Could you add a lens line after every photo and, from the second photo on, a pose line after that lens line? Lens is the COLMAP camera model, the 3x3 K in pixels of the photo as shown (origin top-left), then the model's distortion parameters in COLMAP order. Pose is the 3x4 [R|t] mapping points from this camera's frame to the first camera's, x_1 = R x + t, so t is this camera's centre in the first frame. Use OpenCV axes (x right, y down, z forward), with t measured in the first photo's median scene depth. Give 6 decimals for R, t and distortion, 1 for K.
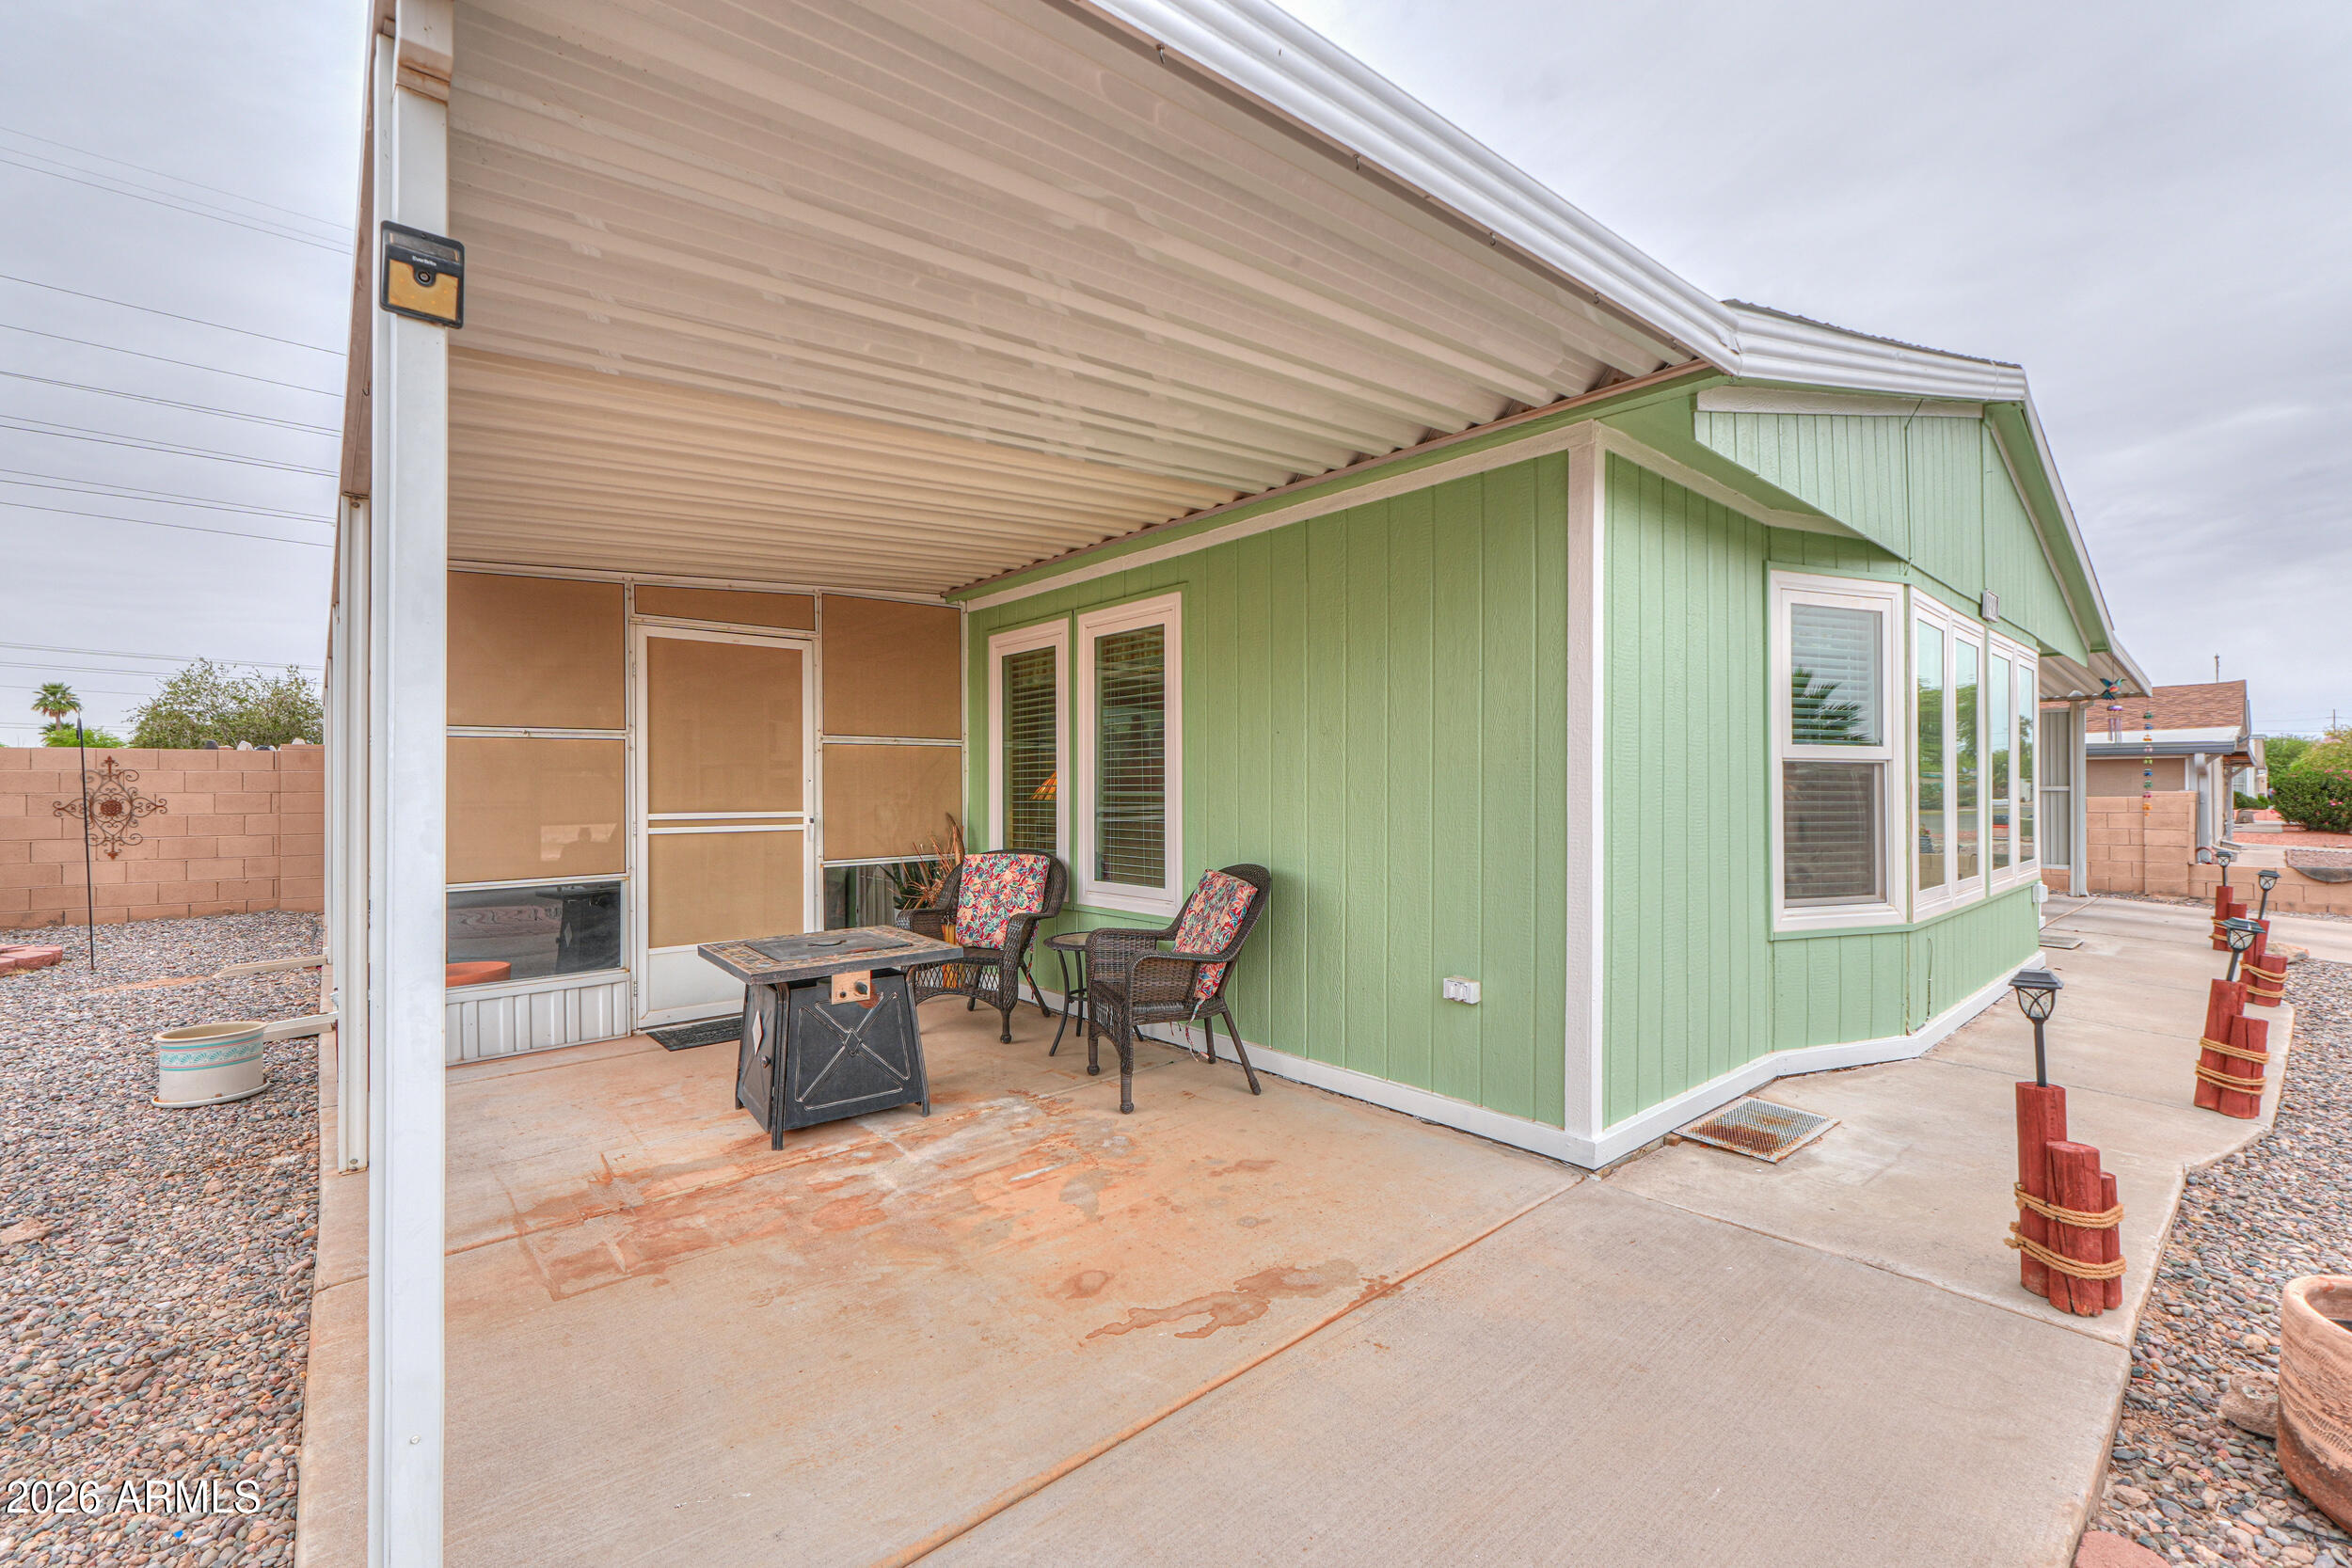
lens RADIAL K [[994.2, 0, 1167.7], [0, 994.2, 784.6], [0, 0, 1]] dist [0.000705, 0.000067]
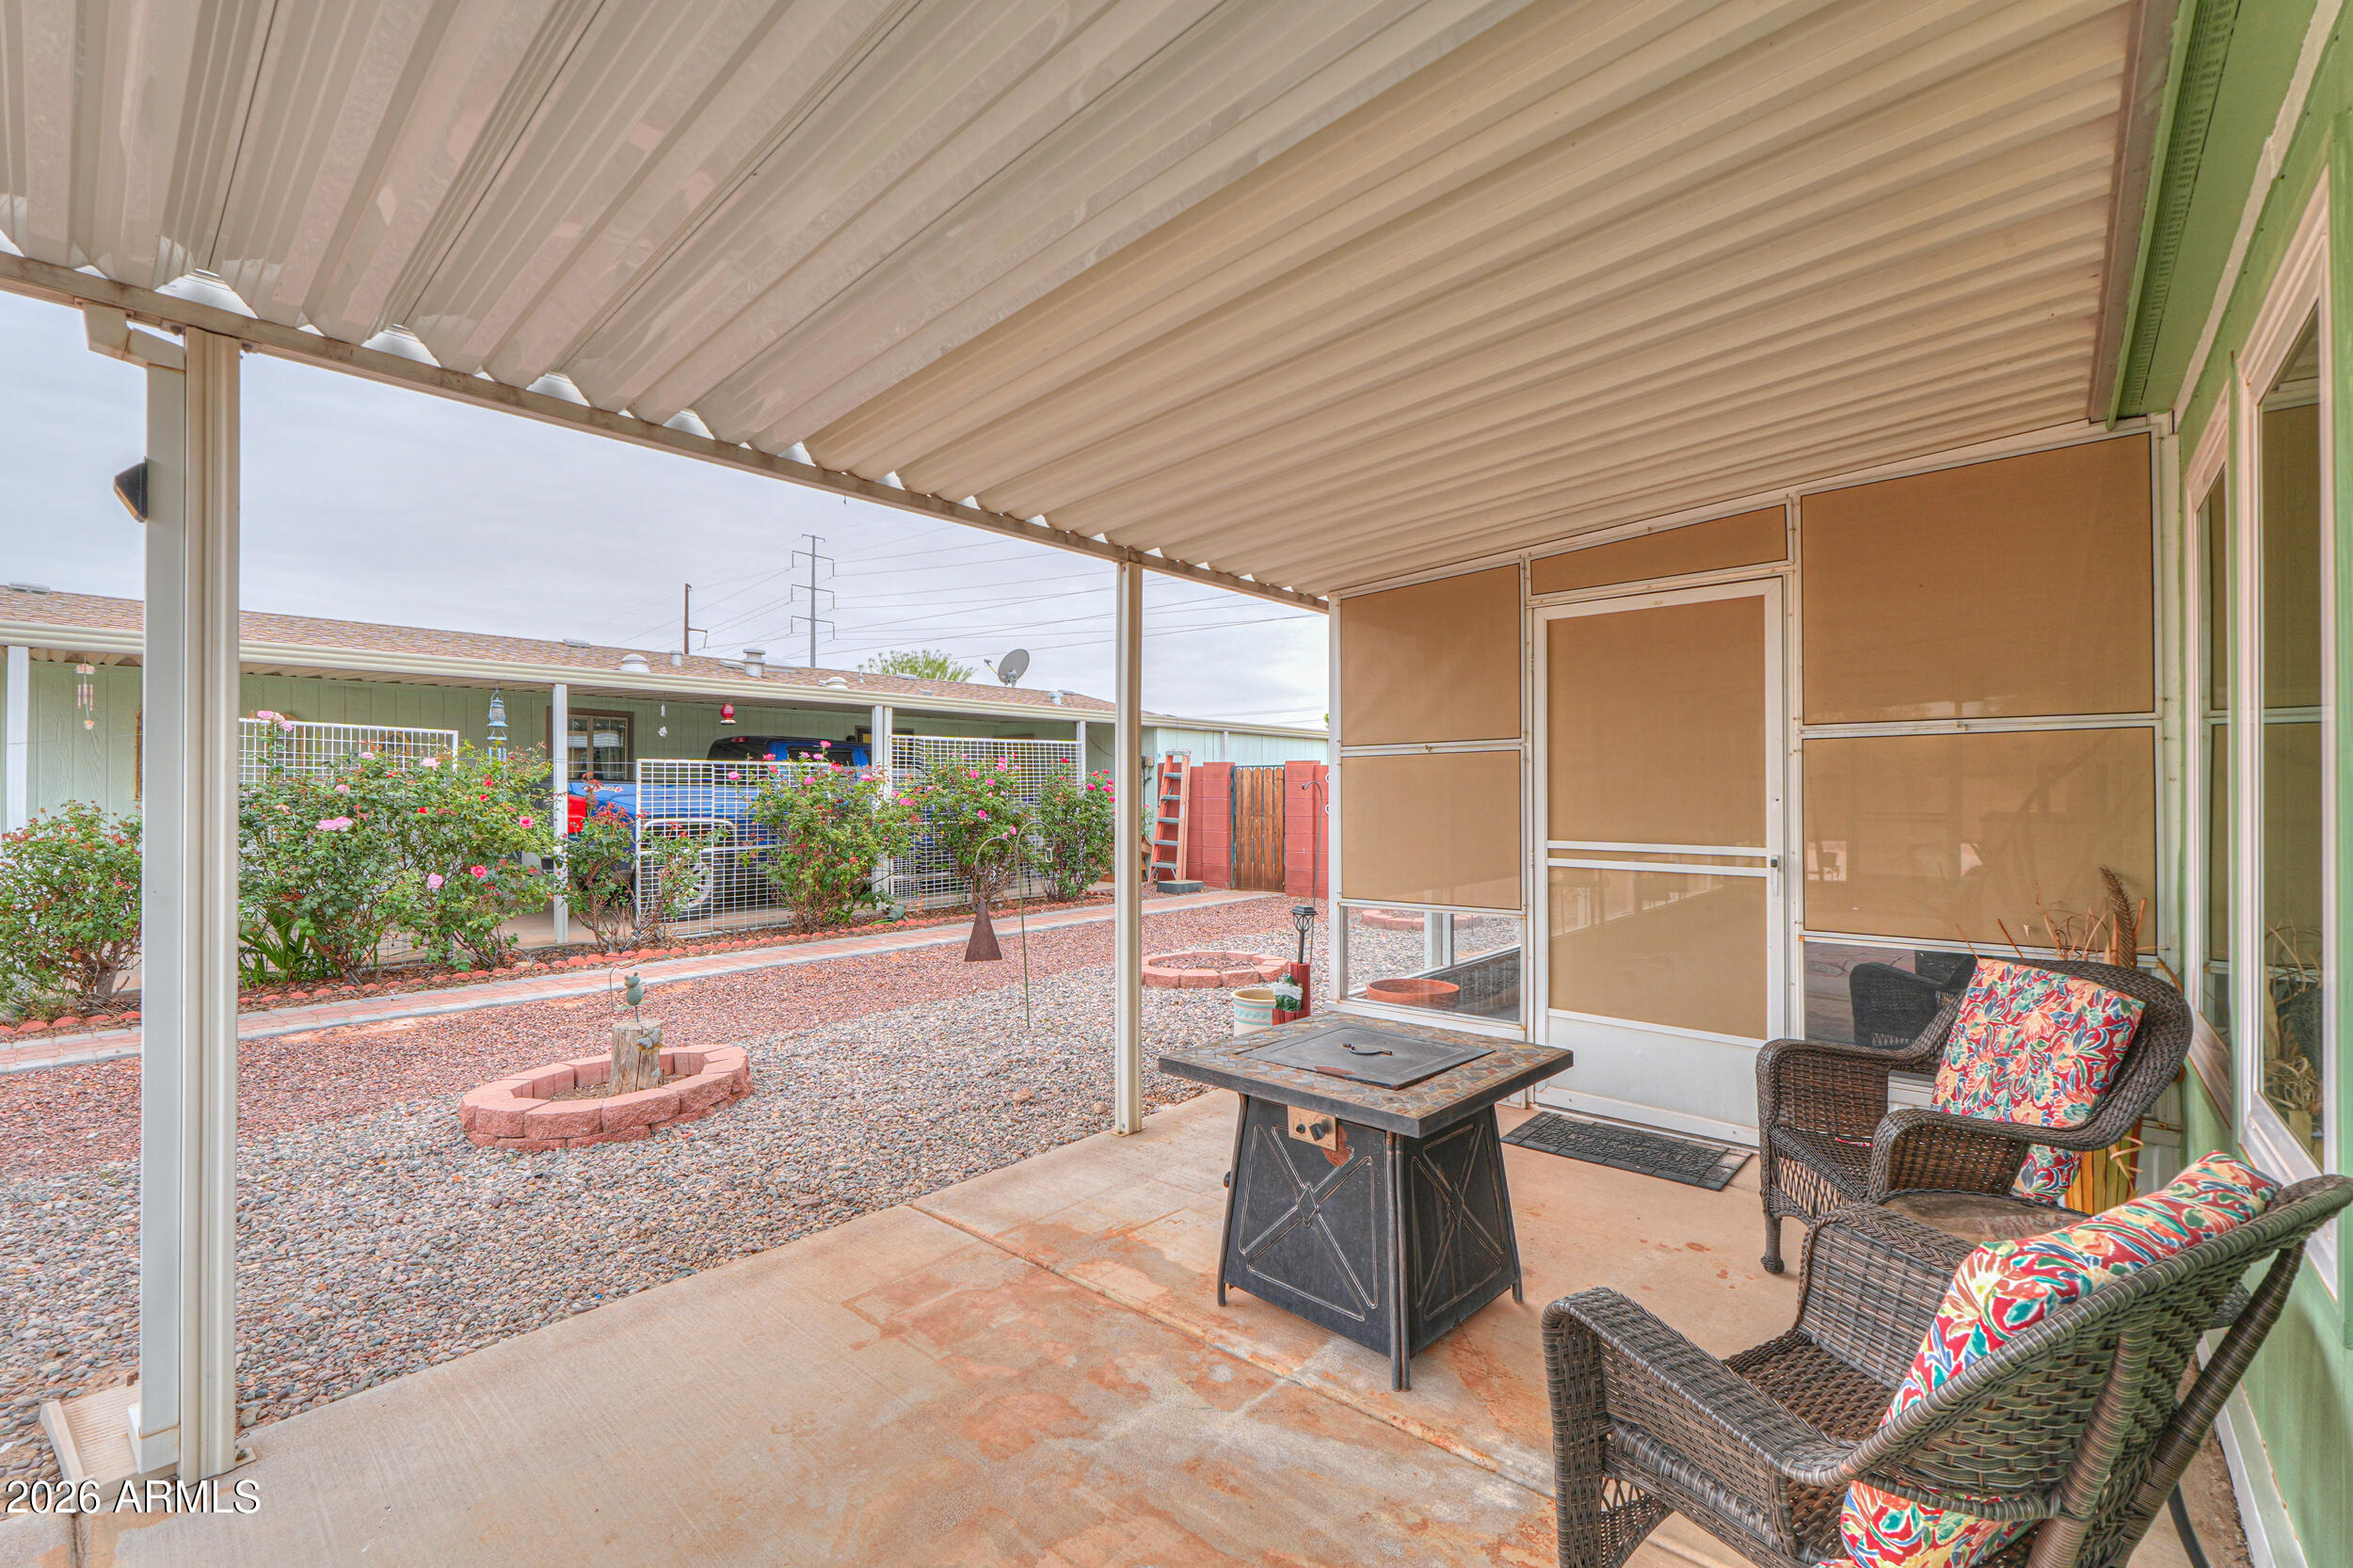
lens RADIAL K [[994.7, 0, 1169.1], [0, 994.7, 784.9], [0, 0, 1]] dist [0.000705, 0.000067]
pose [[0.133175, -0.004654, -0.991082, 0.235096], [0.003430, 0.999985, -0.004235, -0.013122], [0.991087, -0.002836, 0.133189, 0.588223]]
